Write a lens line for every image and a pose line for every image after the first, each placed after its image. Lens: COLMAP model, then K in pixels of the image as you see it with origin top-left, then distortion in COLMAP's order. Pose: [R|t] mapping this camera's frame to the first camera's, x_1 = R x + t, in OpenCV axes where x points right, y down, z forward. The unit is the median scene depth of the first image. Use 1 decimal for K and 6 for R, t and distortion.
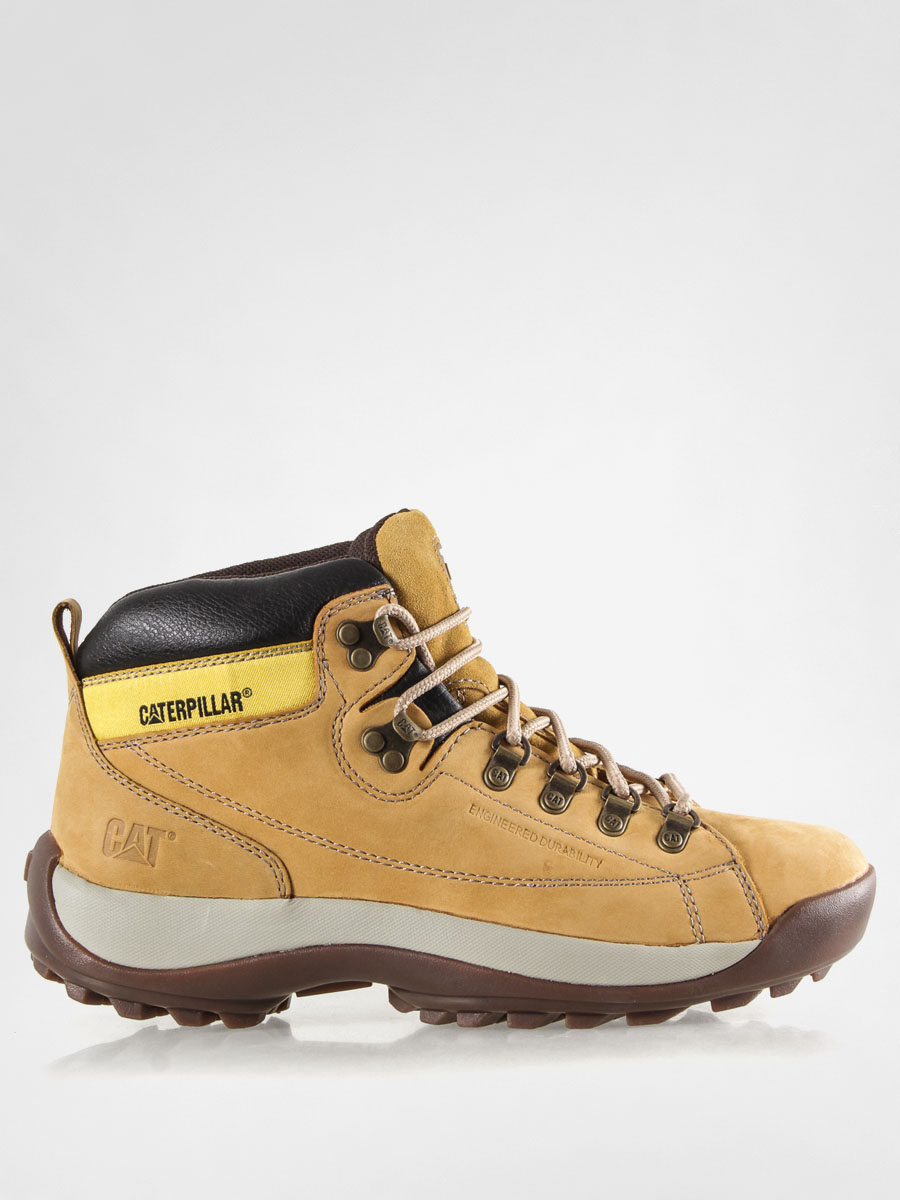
lens RADIAL K [[1846.6, 0, 451.1], [0, 1846.6, 600.5], [0, 0, 1]] dist [0.000249, 0.000000]
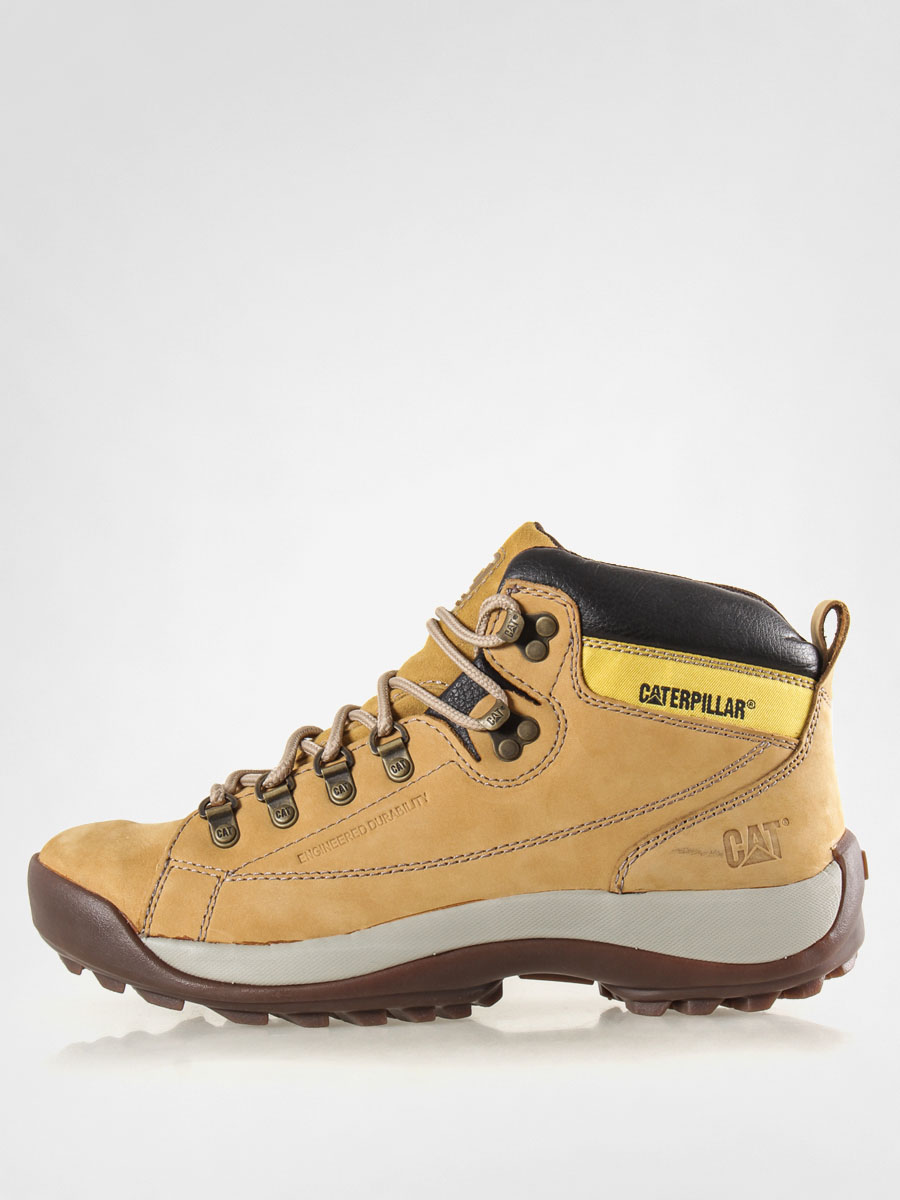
lens RADIAL K [[1846.6, 0, 450.0], [0, 1846.6, 600.1], [0, 0, 1]] dist [0.000249, 0.000000]
pose [[0.233060, 0.252013, 0.939240, -1.182977], [-0.208964, 0.956254, -0.204726, 0.249096], [-0.949746, -0.148554, 0.275526, 0.852334]]
